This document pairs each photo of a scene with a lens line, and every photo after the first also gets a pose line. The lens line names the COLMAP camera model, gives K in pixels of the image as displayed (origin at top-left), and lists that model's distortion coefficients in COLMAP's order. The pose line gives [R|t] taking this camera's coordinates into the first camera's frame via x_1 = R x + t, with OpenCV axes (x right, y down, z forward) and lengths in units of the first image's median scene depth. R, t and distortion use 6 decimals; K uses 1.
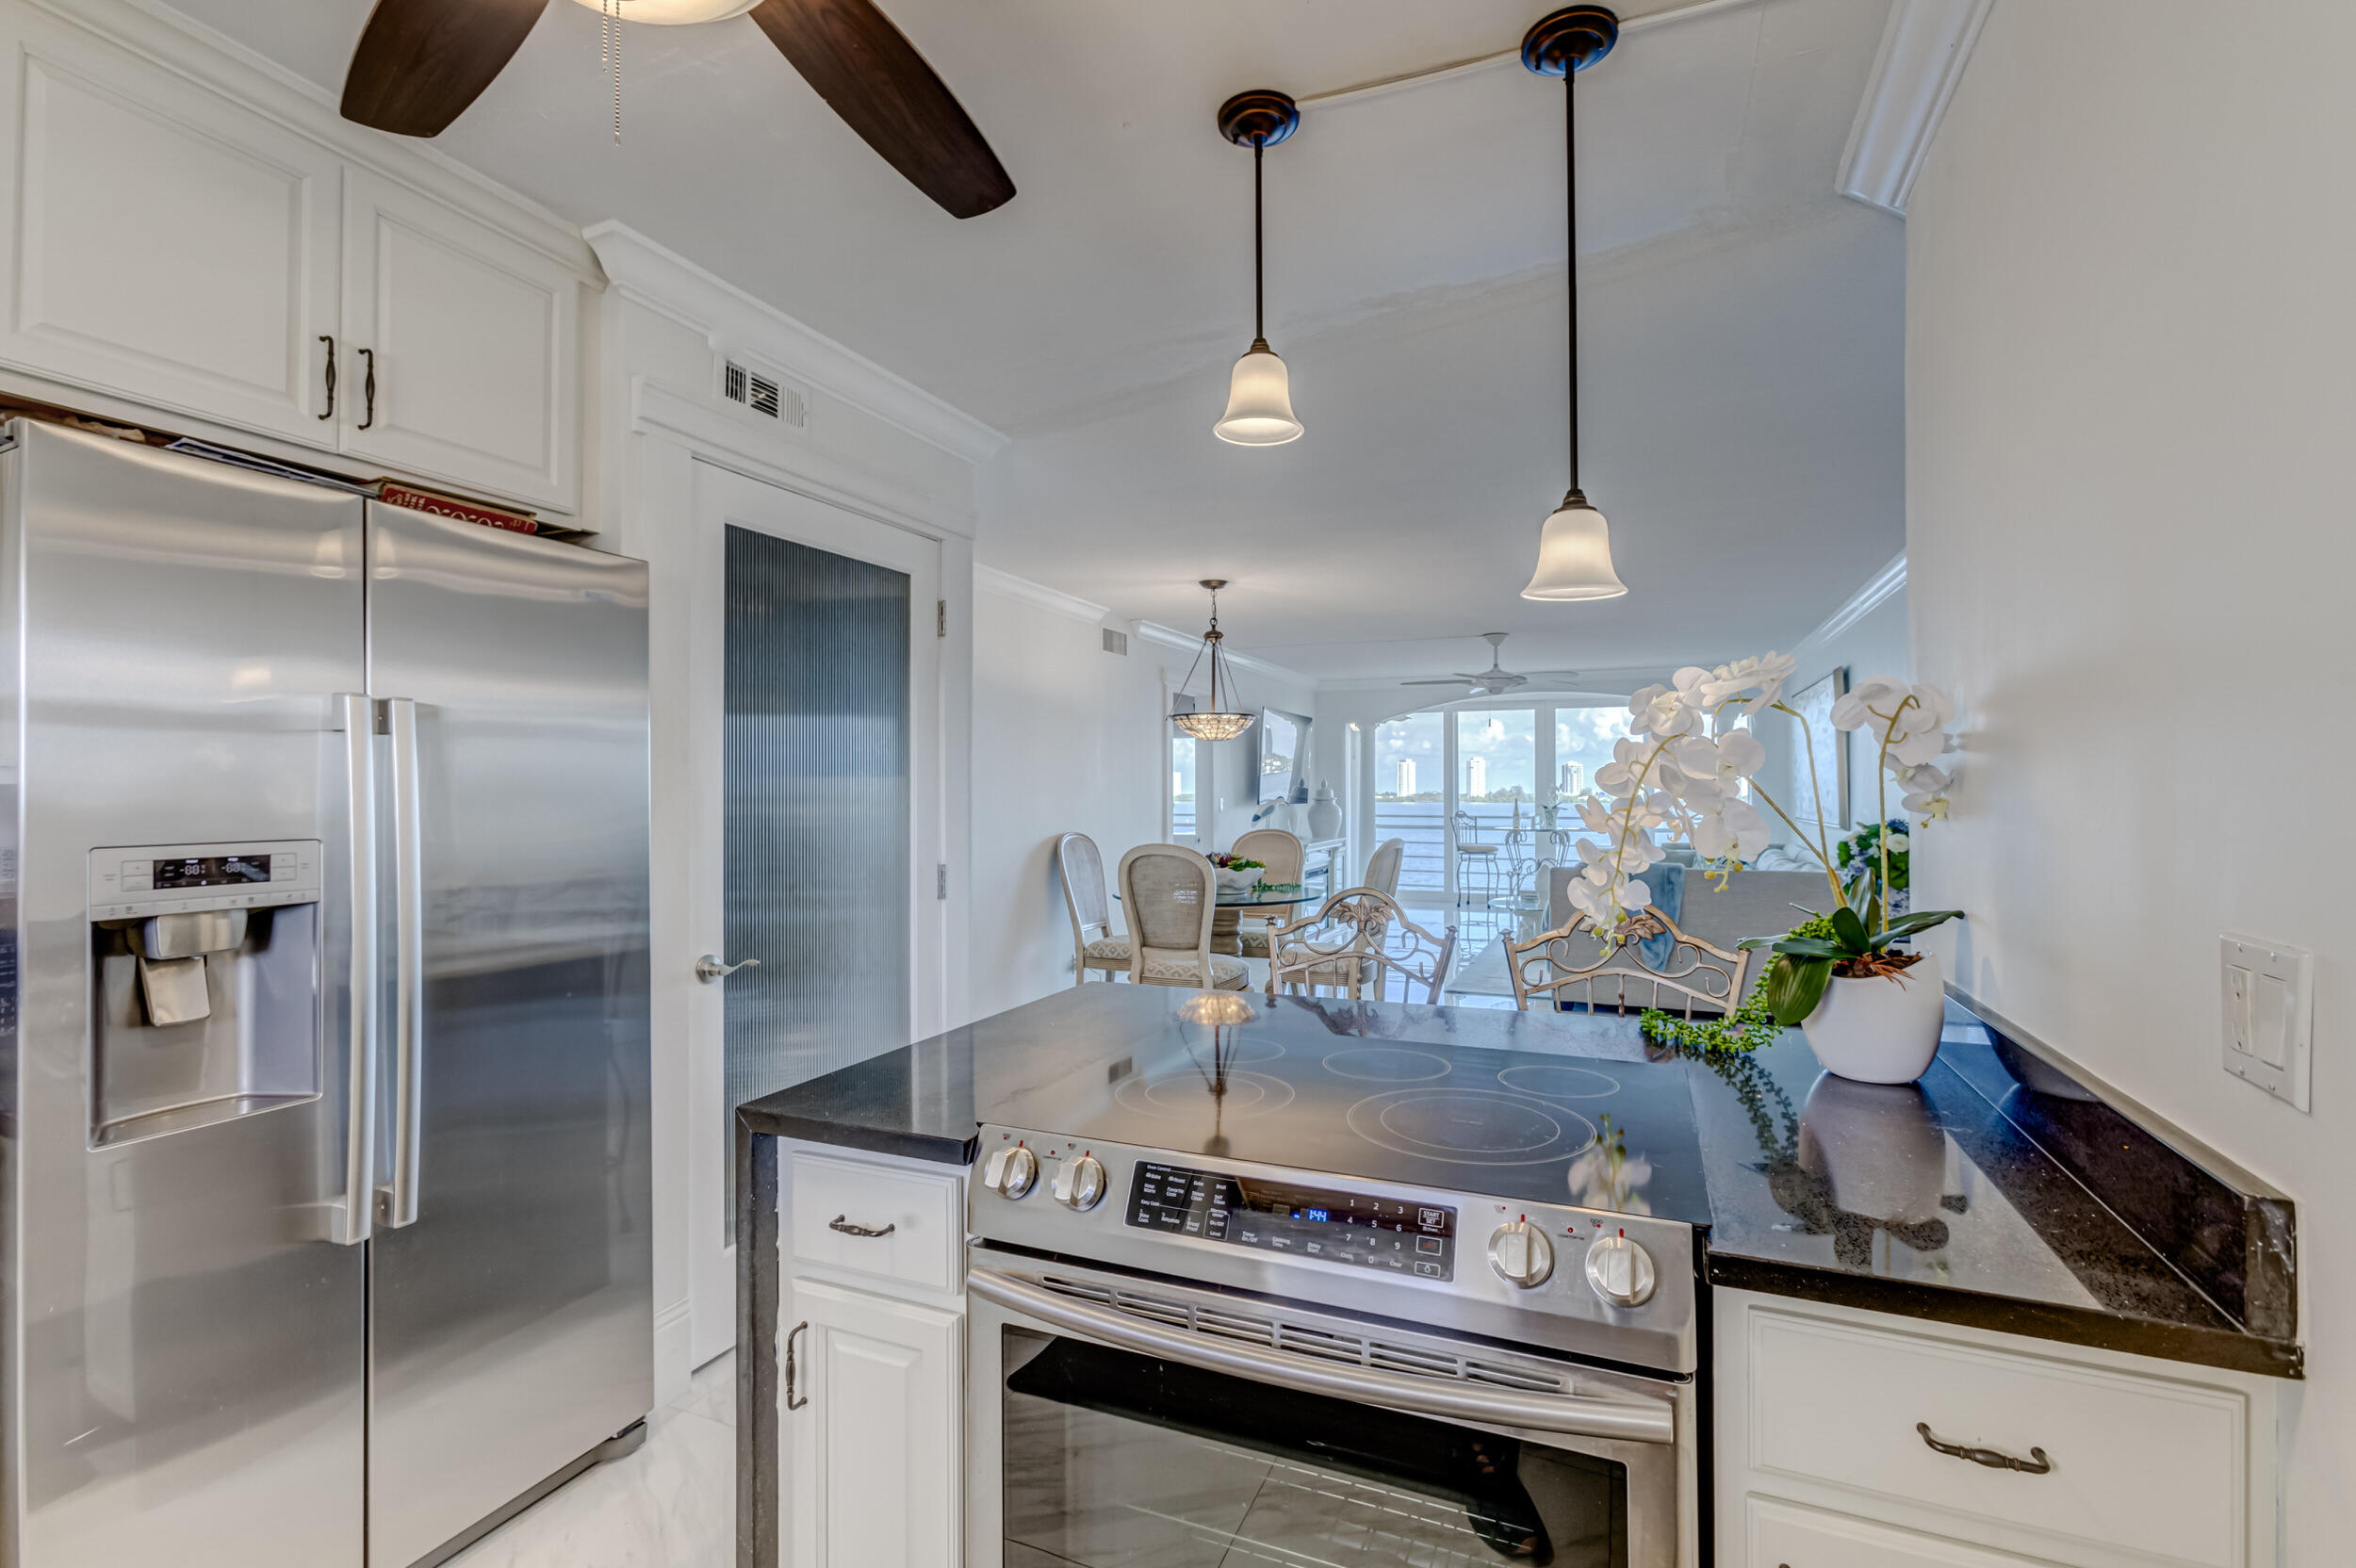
lens RADIAL K [[1065.9, 0, 1168.2], [0, 1065.9, 766.4], [0, 0, 1]] dist [-0.012304, 0.011404]
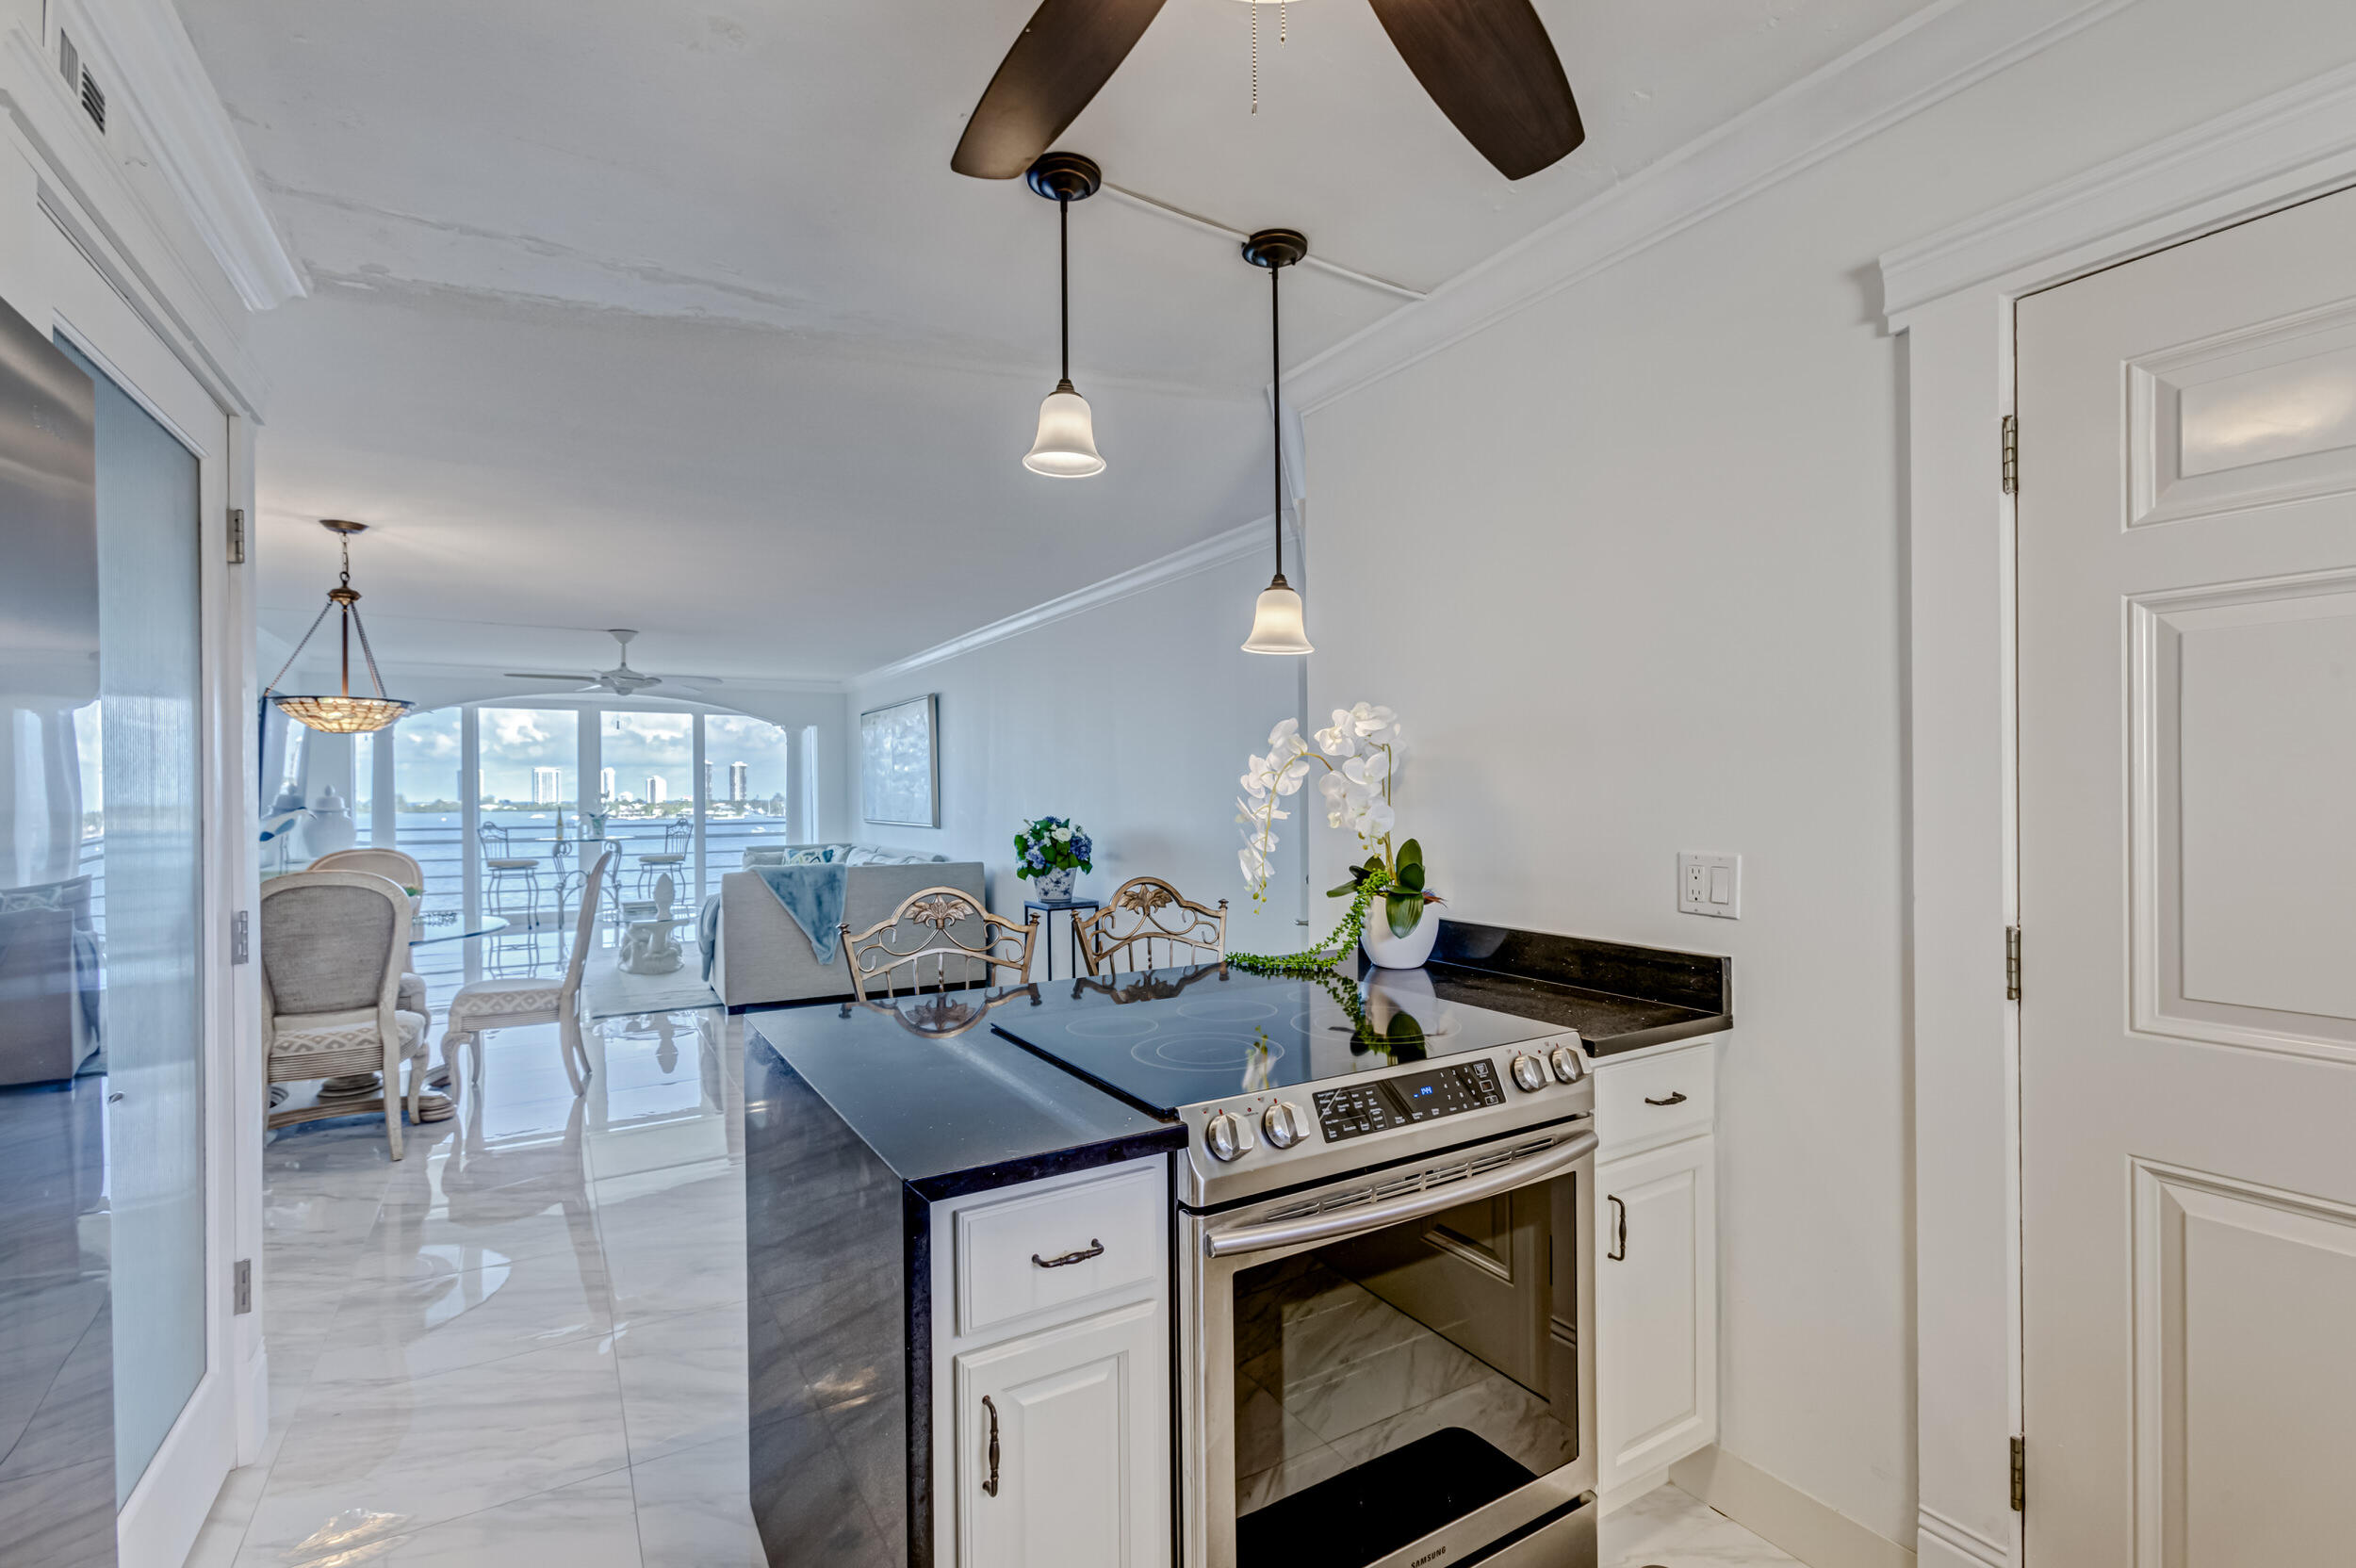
lens RADIAL K [[1065.9, 0, 1170.5], [0, 1065.9, 794.3], [0, 0, 1]] dist [-0.012304, 0.011404]
pose [[0.583940, -0.004364, 0.811785, -0.218491], [-0.011644, 0.999838, 0.013751, 0.001854], [-0.811714, -0.017482, 0.583794, 0.081875]]
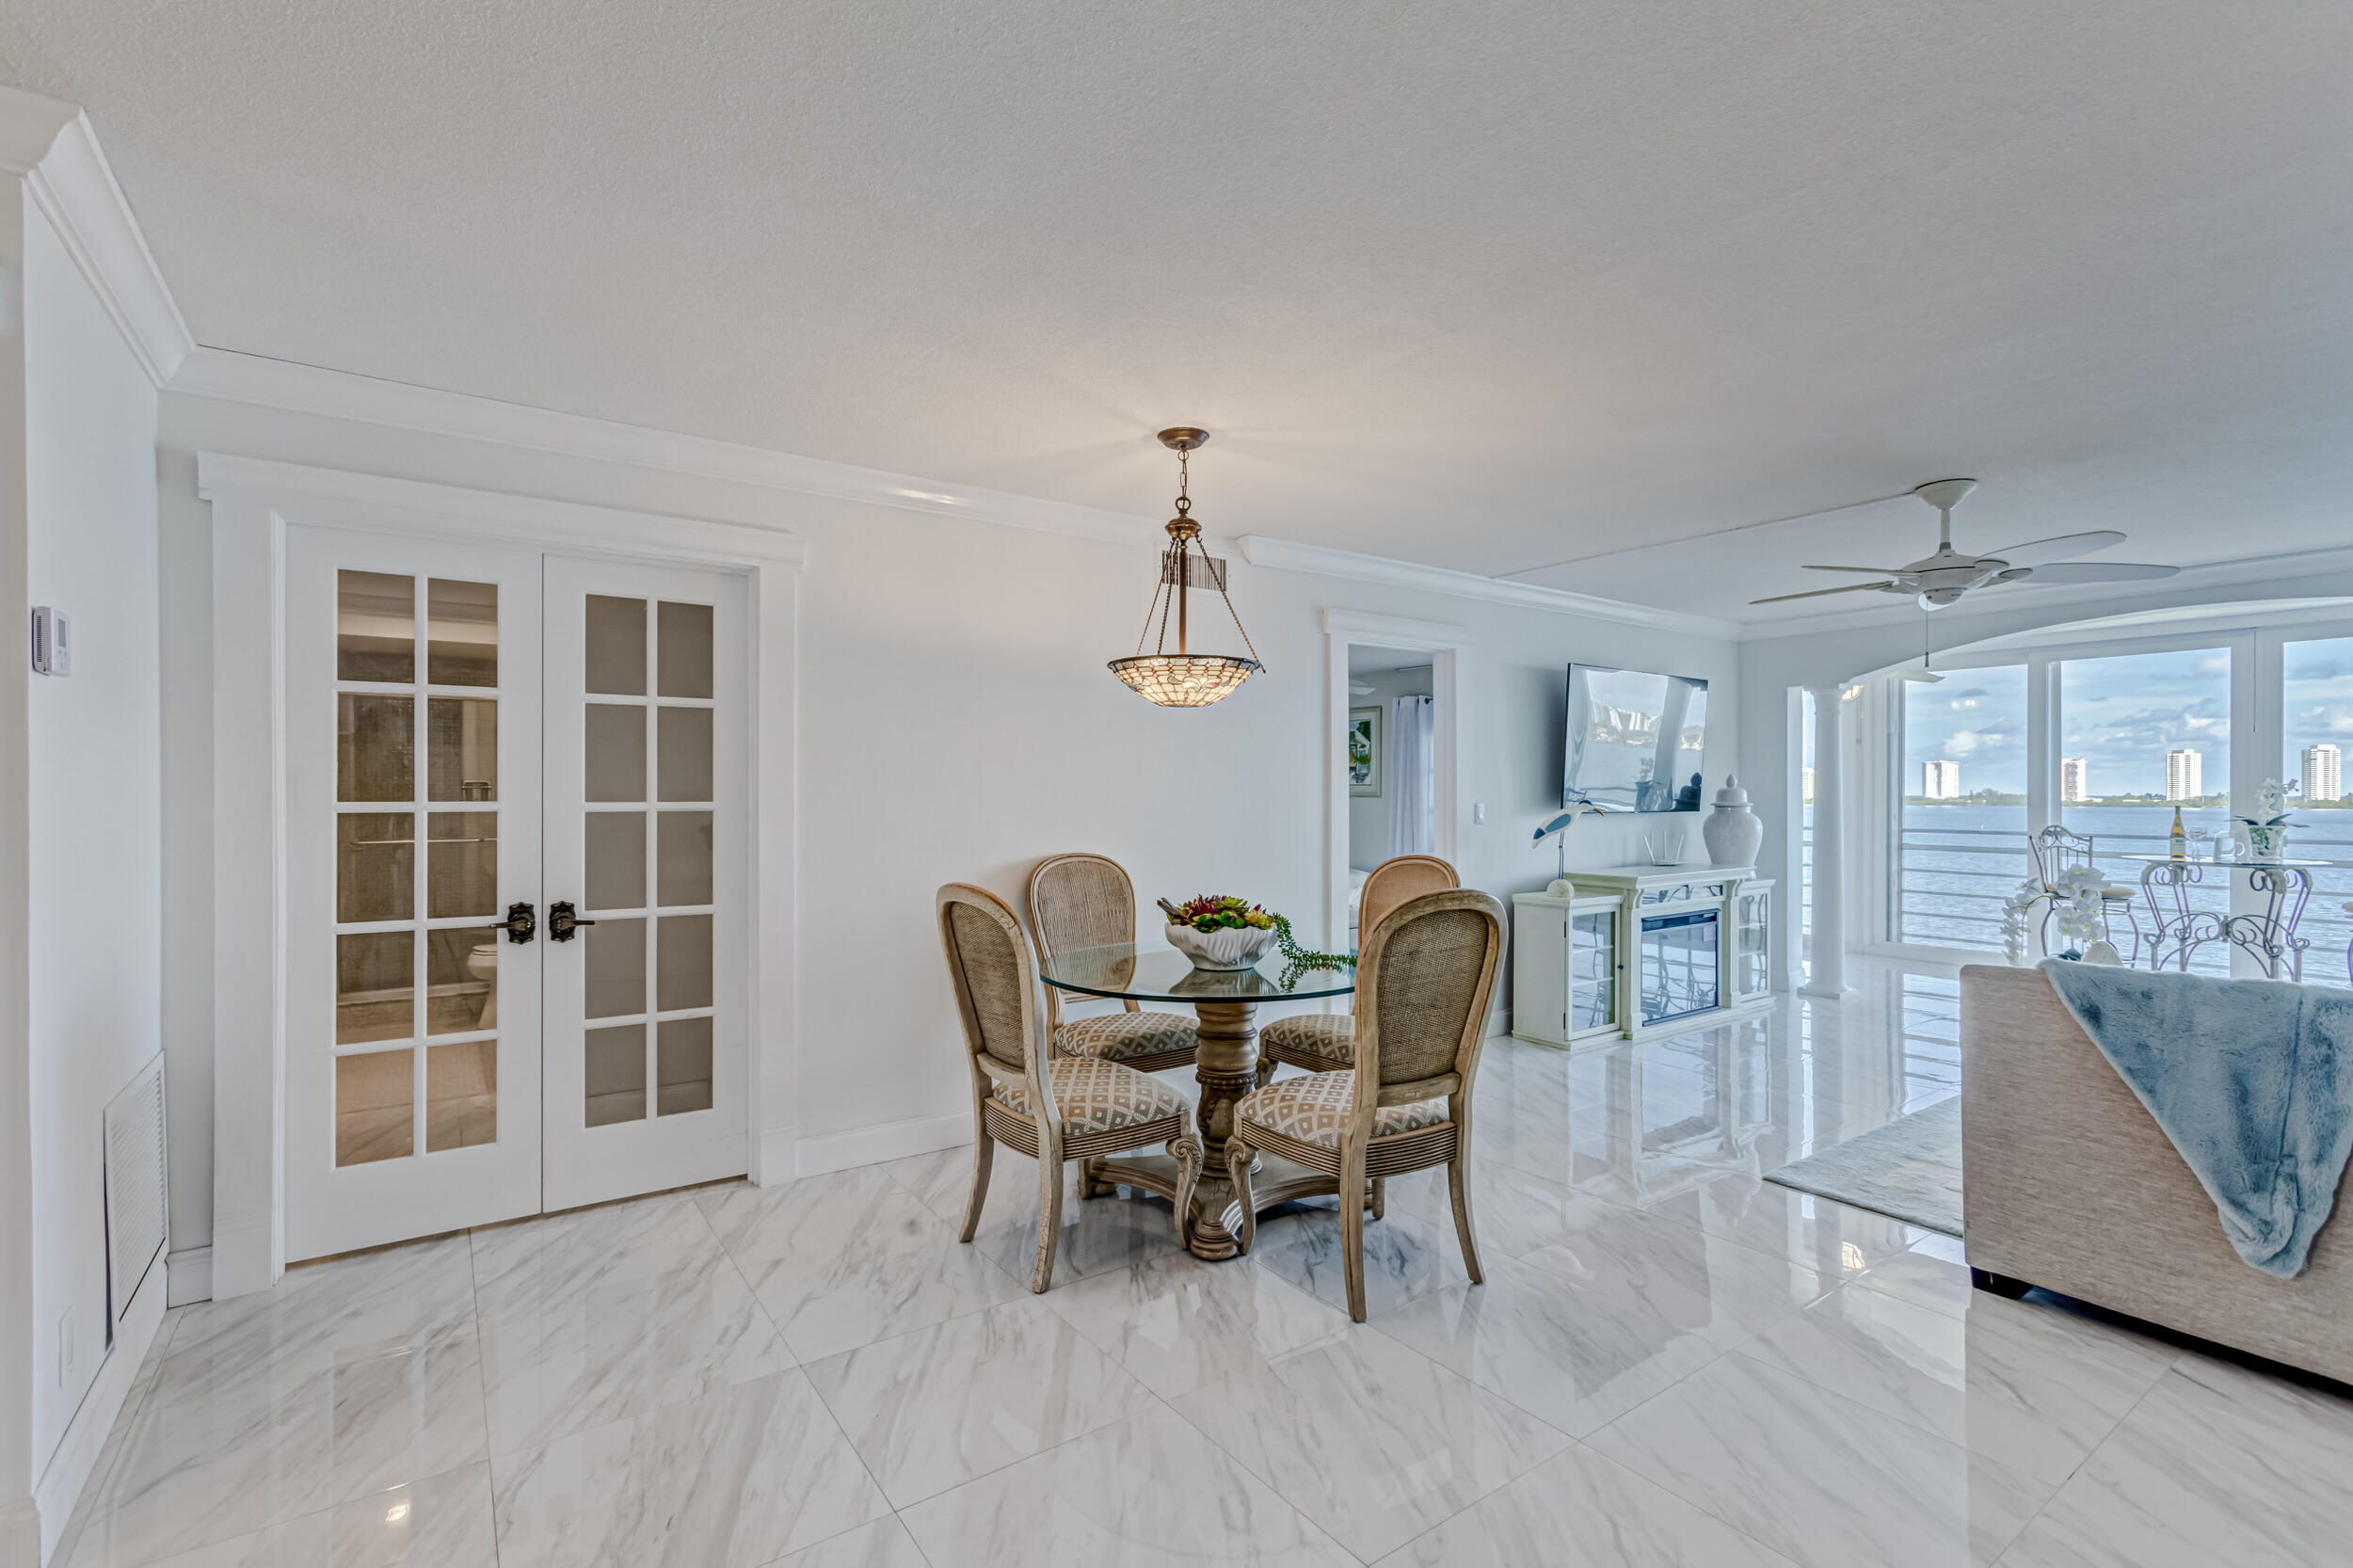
lens RADIAL K [[1064.6, 0, 1157.4], [0, 1064.6, 792.5], [0, 0, 1]] dist [-0.012304, 0.011404]
pose [[0.852434, 0.000665, -0.522834, 0.321680], [0.011878, 0.999716, 0.020637, 0.010403], [0.522700, -0.023802, 0.852184, 0.474294]]
